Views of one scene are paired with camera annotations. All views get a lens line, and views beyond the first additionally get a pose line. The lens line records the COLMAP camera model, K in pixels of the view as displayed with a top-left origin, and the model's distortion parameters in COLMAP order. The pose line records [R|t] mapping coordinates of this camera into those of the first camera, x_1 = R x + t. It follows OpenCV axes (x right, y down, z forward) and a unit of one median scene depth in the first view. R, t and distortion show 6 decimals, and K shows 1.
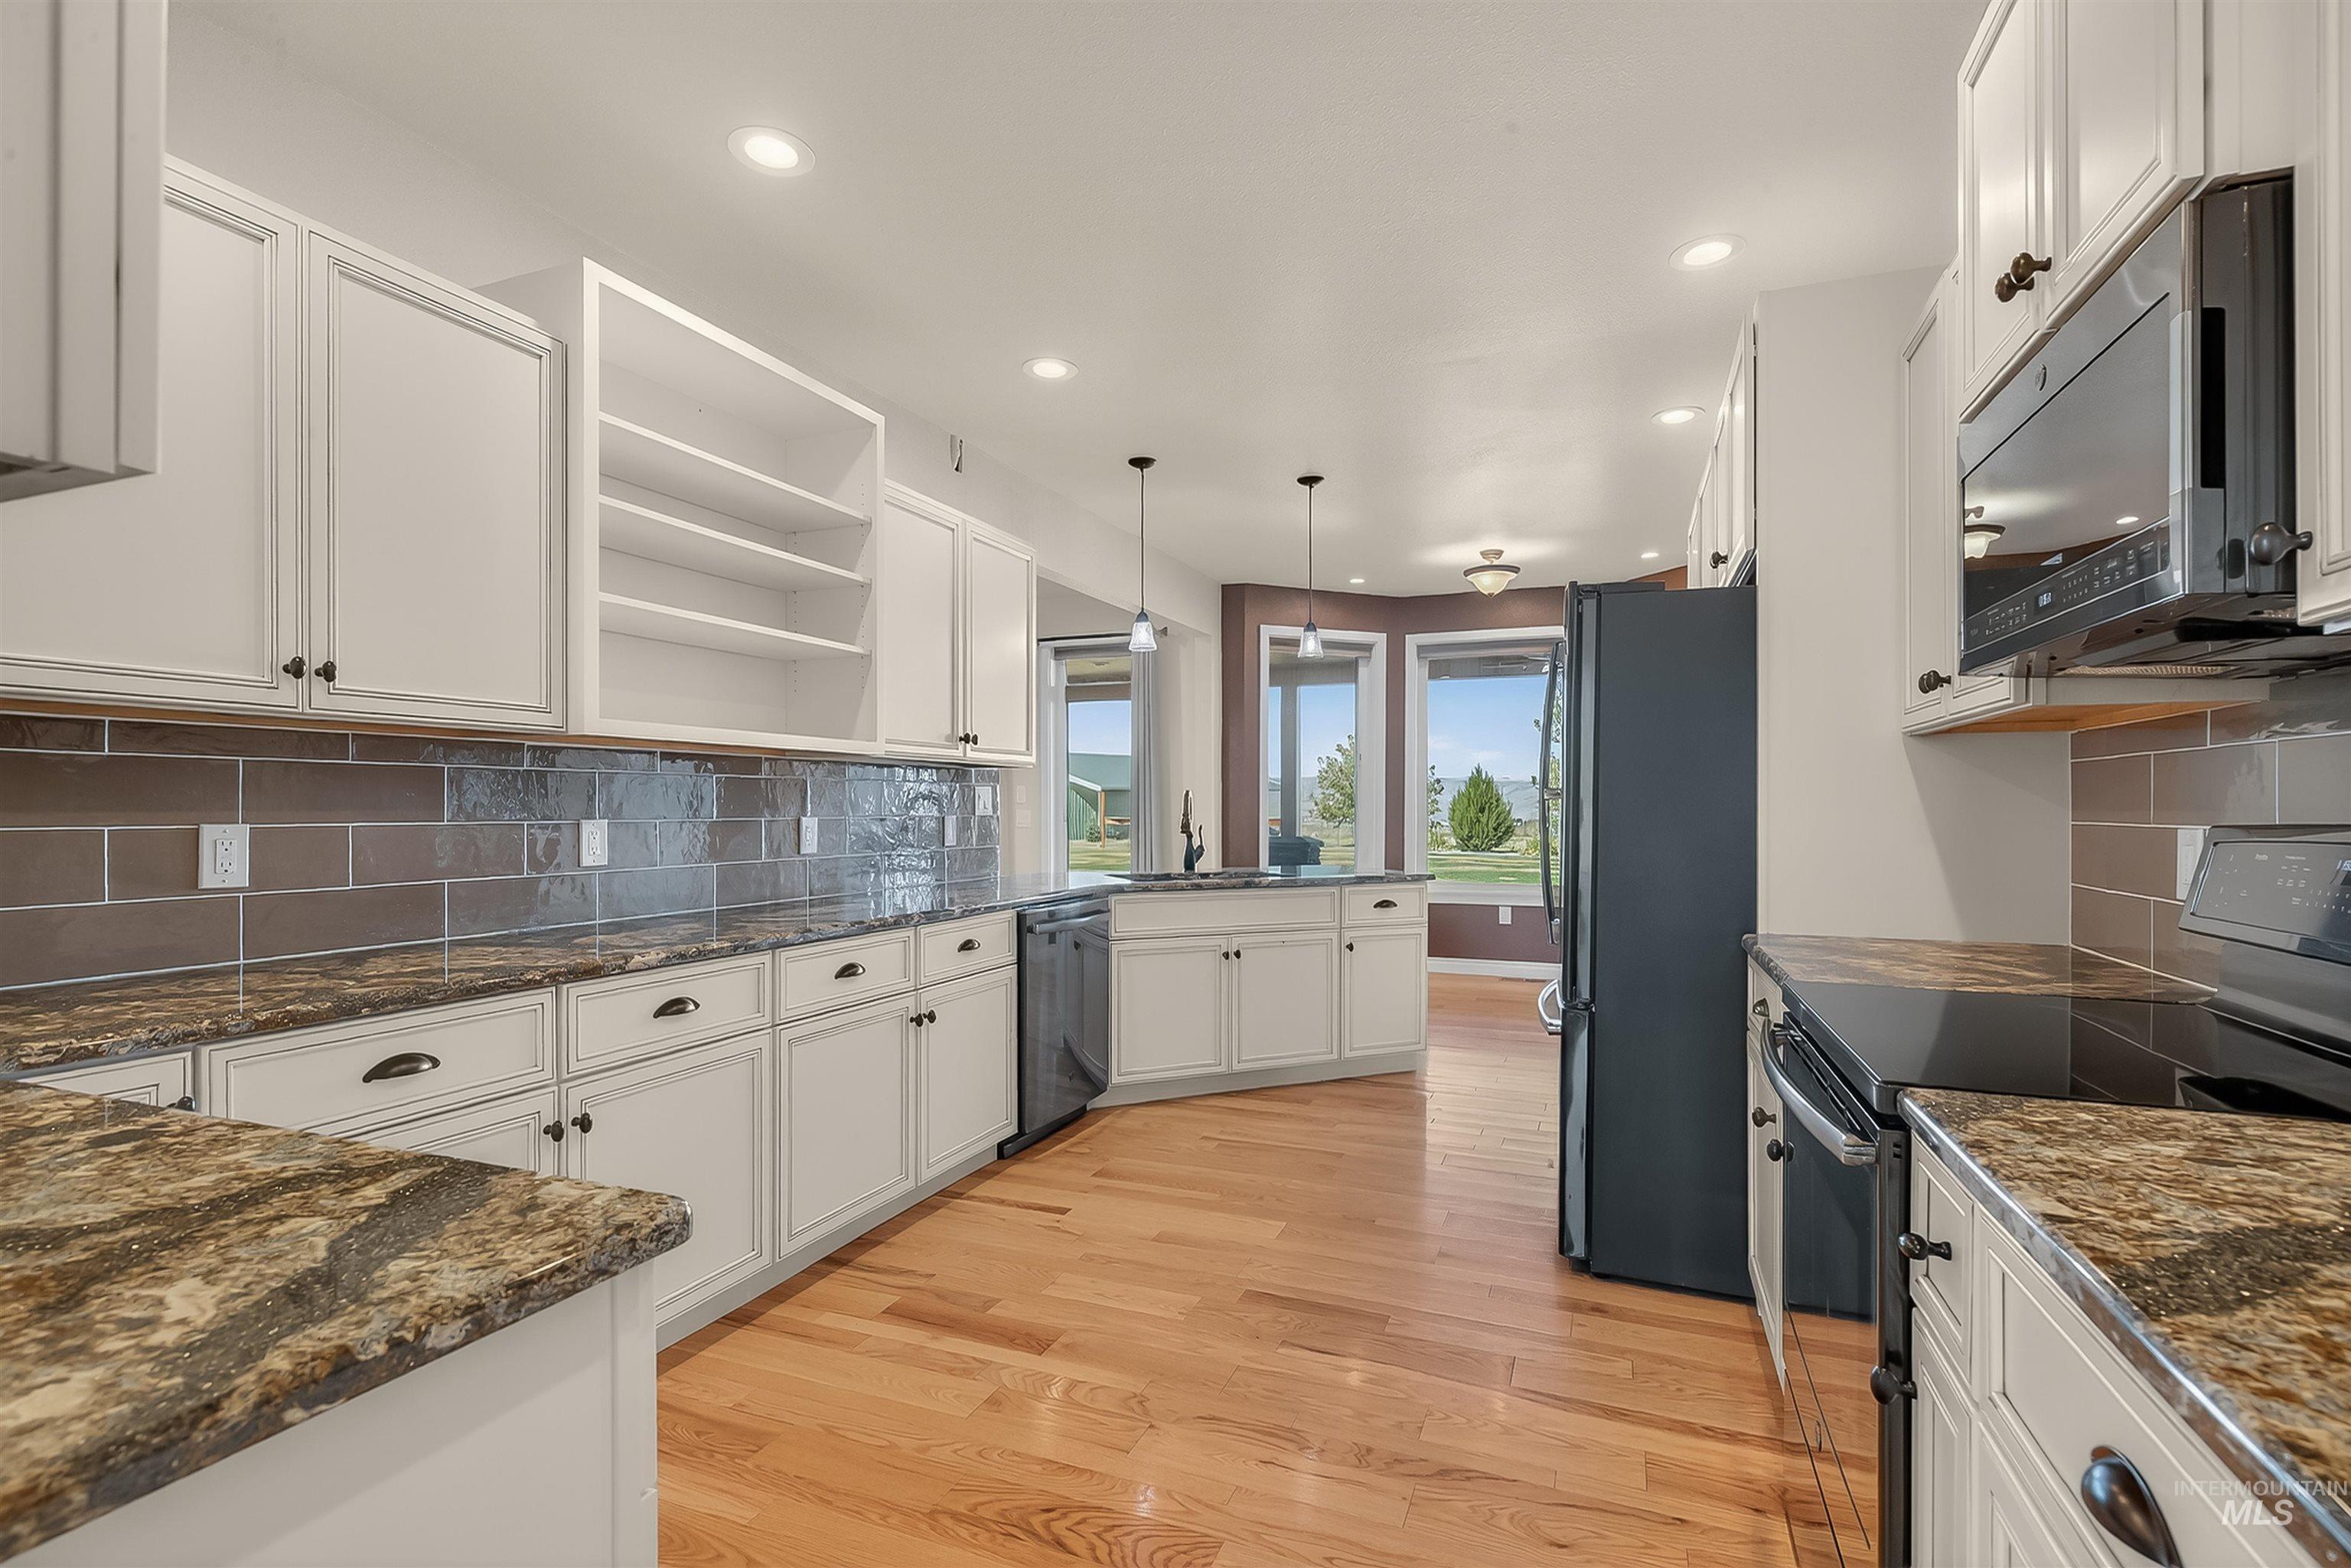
lens RADIAL K [[1067.5, 0, 1177.5], [0, 1067.5, 791.0], [0, 0, 1]] dist [-0.001119, 0.000073]
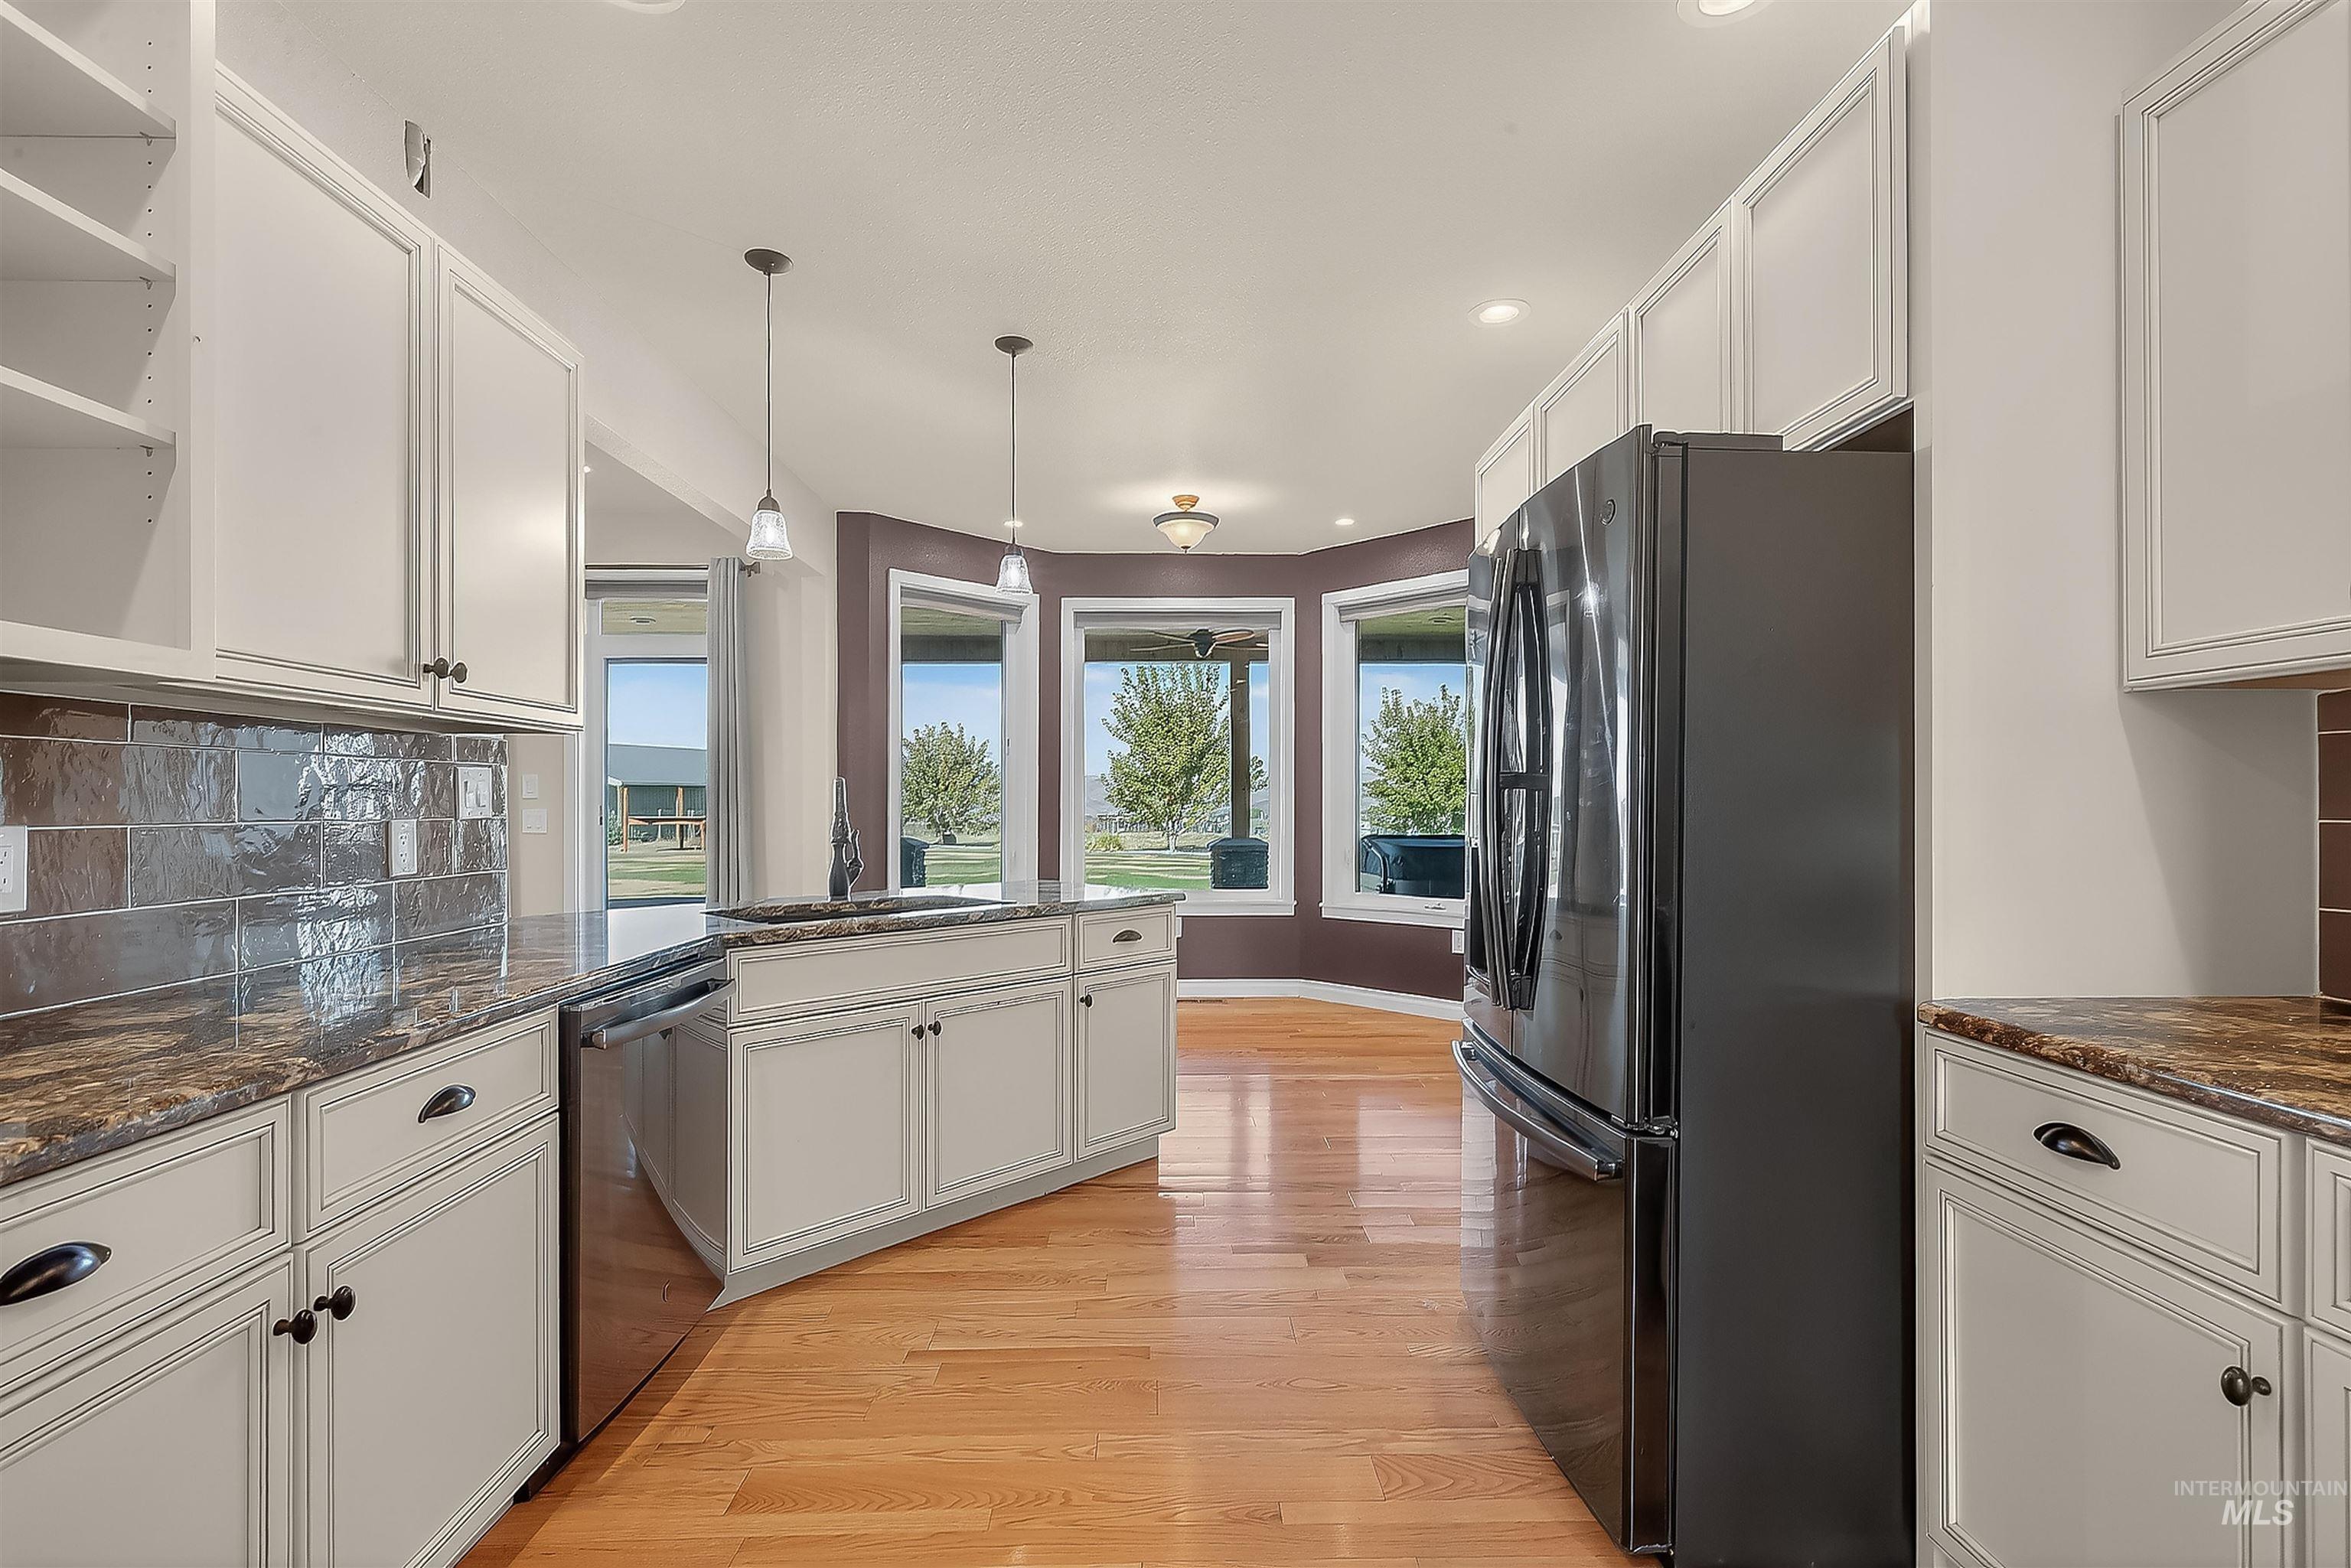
lens RADIAL K [[1067.5, 0, 1173.1], [0, 1067.5, 794.9], [0, 0, 1]] dist [-0.001119, 0.000073]
pose [[0.917868, 0.000832, 0.396885, -0.071319], [-0.003184, 0.999981, 0.005267, 0.006653], [-0.396873, -0.006098, 0.917853, 0.356928]]
